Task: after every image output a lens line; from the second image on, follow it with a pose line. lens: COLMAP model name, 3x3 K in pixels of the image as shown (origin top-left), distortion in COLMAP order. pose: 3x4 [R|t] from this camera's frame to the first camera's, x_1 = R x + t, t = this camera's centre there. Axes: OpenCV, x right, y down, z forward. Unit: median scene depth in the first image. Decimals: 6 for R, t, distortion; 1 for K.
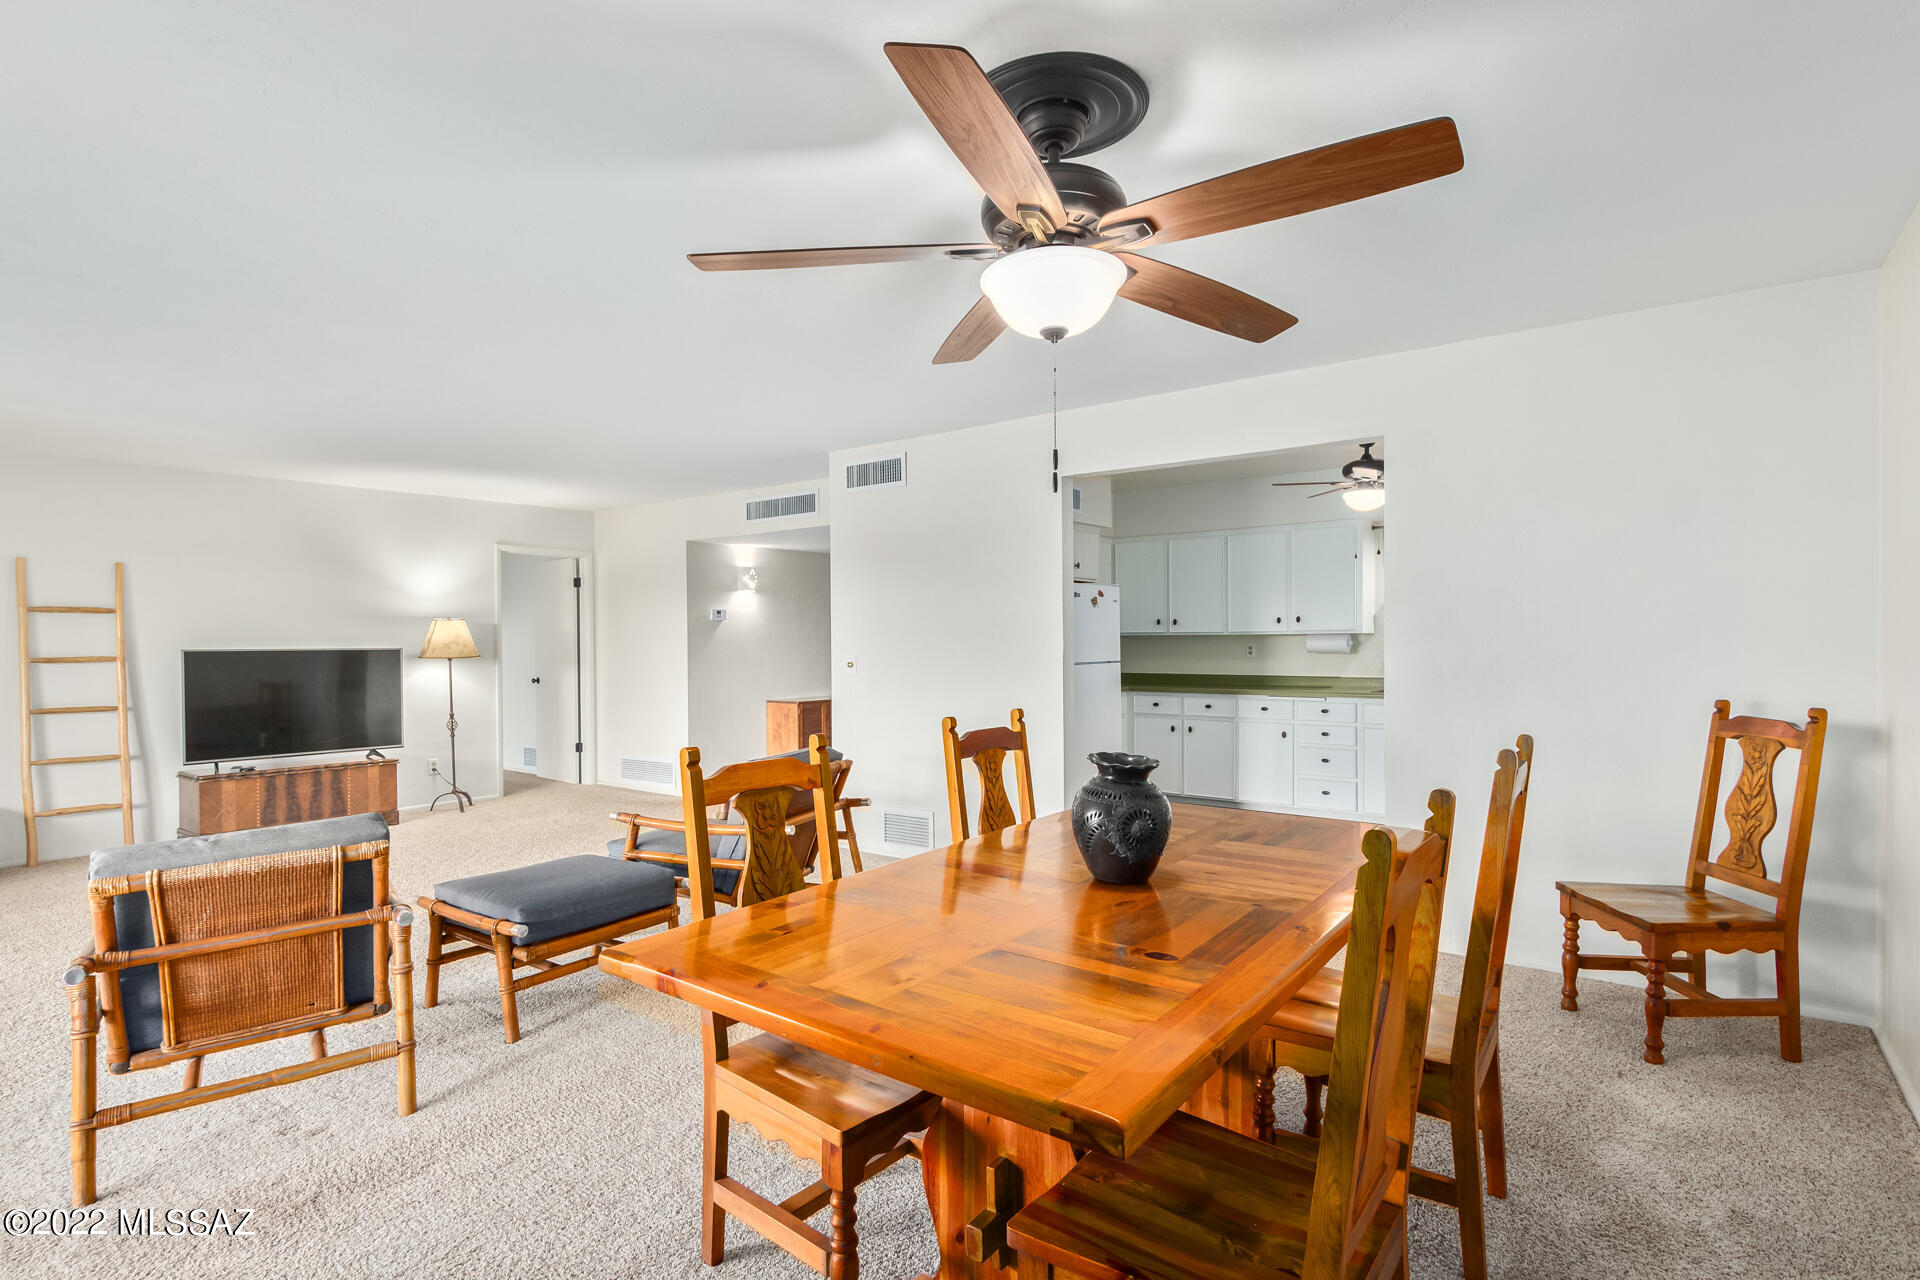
lens RADIAL K [[936.3, 0, 968.2], [0, 936.3, 644.7], [0, 0, 1]] dist [-0.001001, -0.000080]
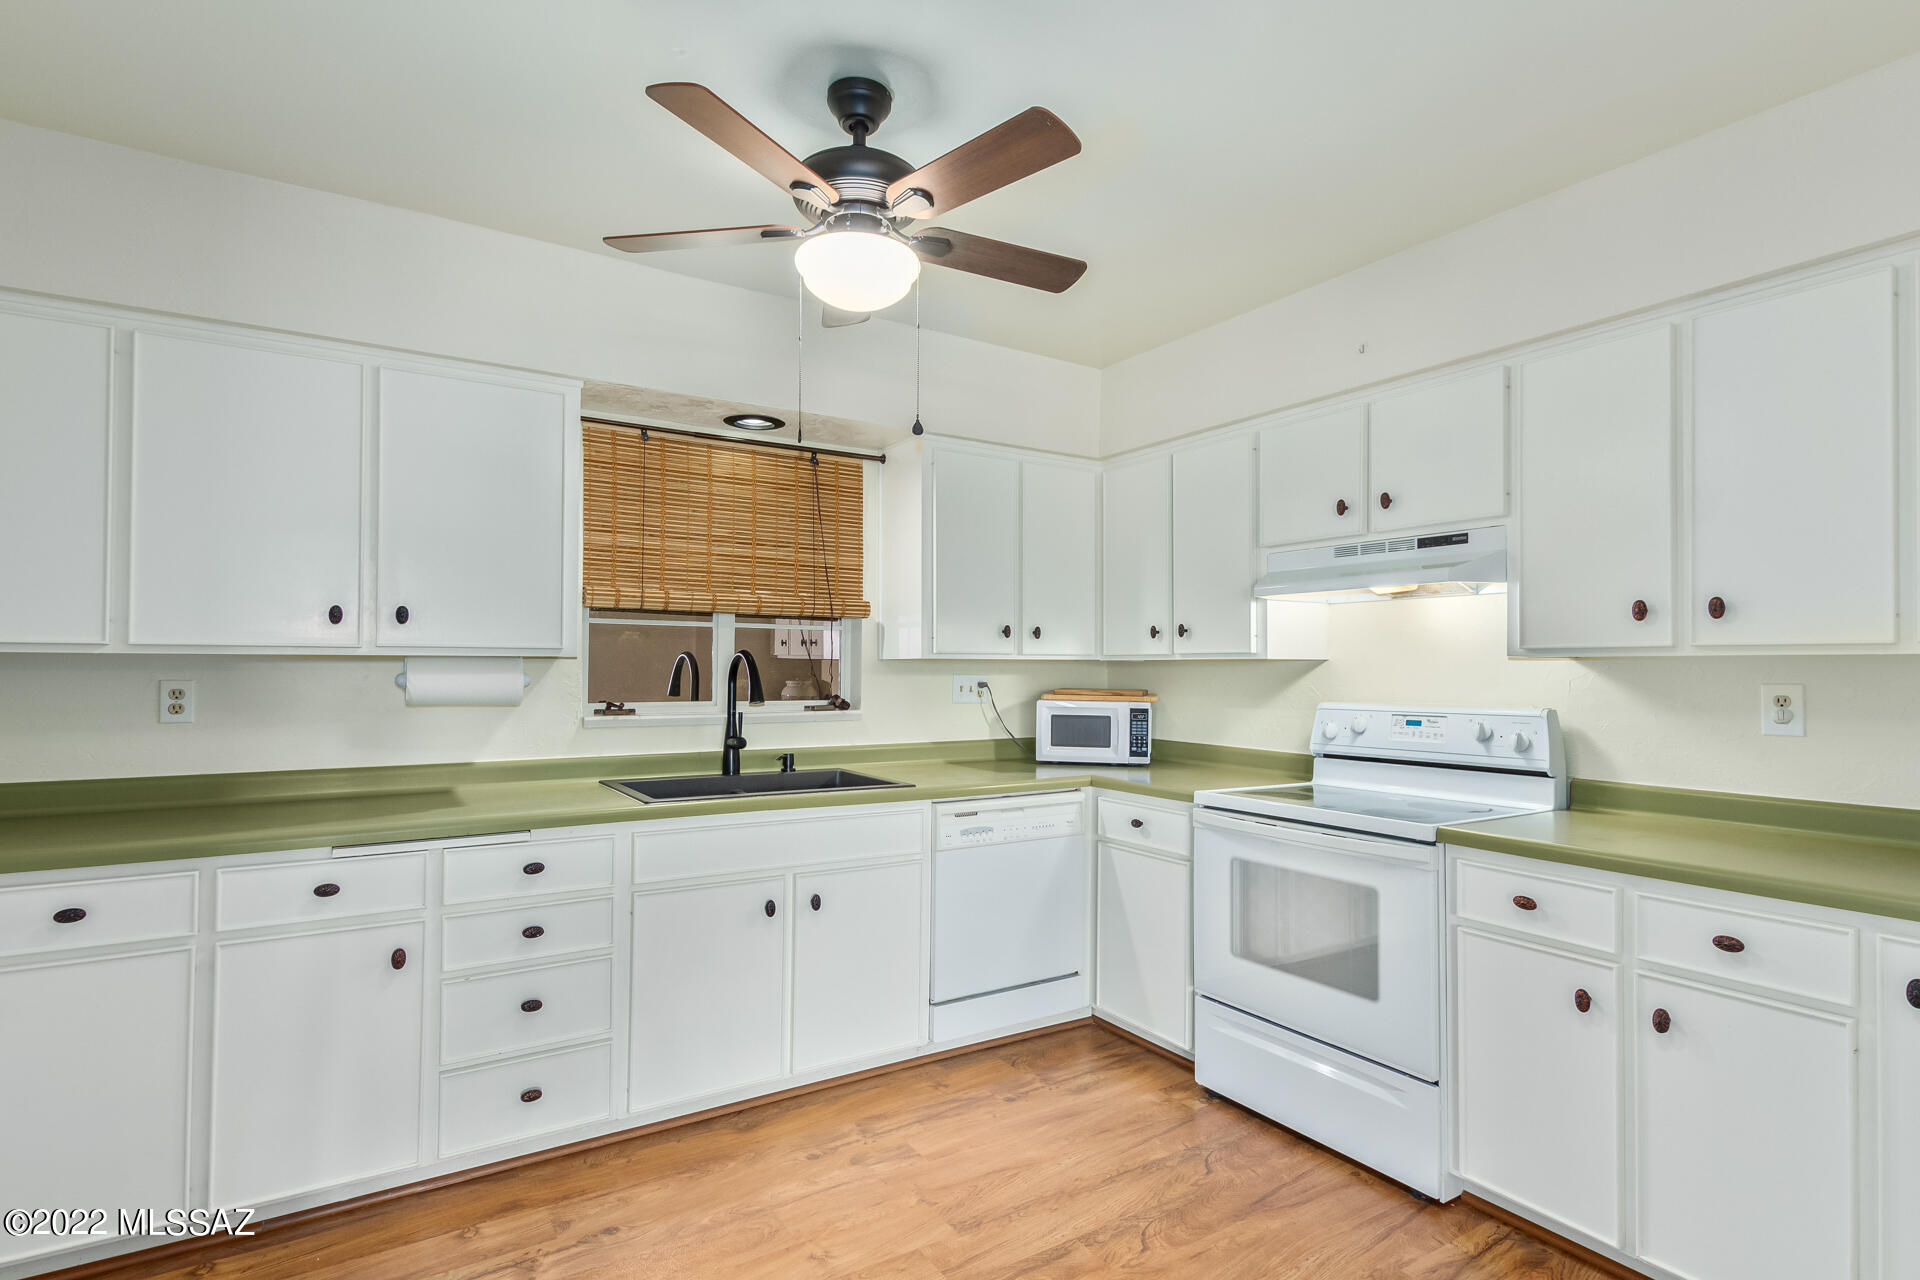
lens RADIAL K [[936.3, 0, 970.1], [0, 936.3, 644.2], [0, 0, 1]] dist [-0.001001, -0.000080]
pose [[0.349671, 0.026409, 0.936500, 0.088844], [-0.011071, 0.999649, -0.024056, -0.009839], [-0.936807, -0.001956, 0.349840, 0.657666]]
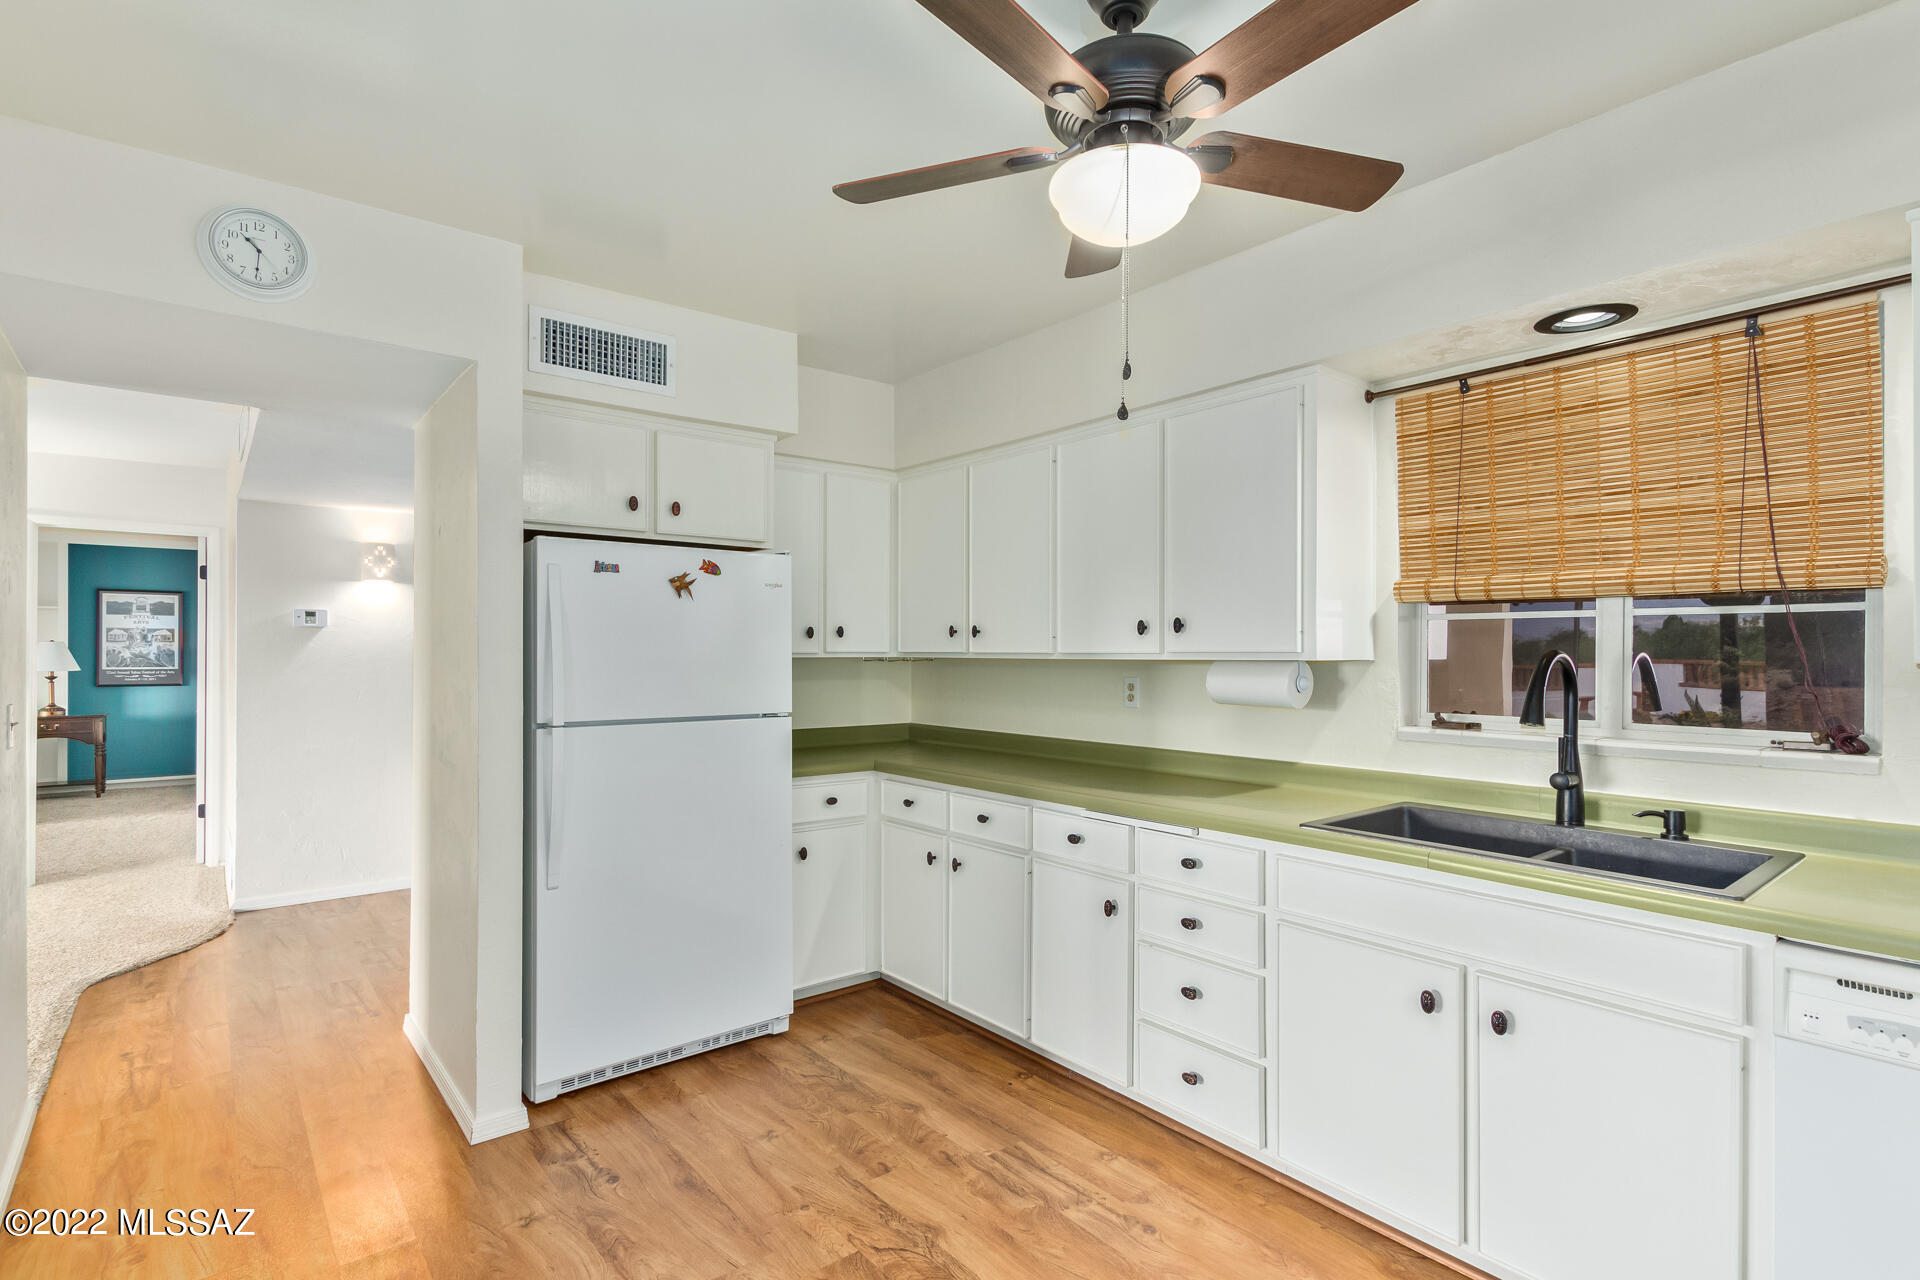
lens RADIAL K [[936.3, 0, 957.3], [0, 936.3, 655.5], [0, 0, 1]] dist [-0.001001, -0.000080]
pose [[0.969369, 0.008859, -0.245450, 0.353639], [-0.007946, 0.999957, 0.004710, -0.014583], [0.245481, -0.002615, 0.969398, 0.558997]]
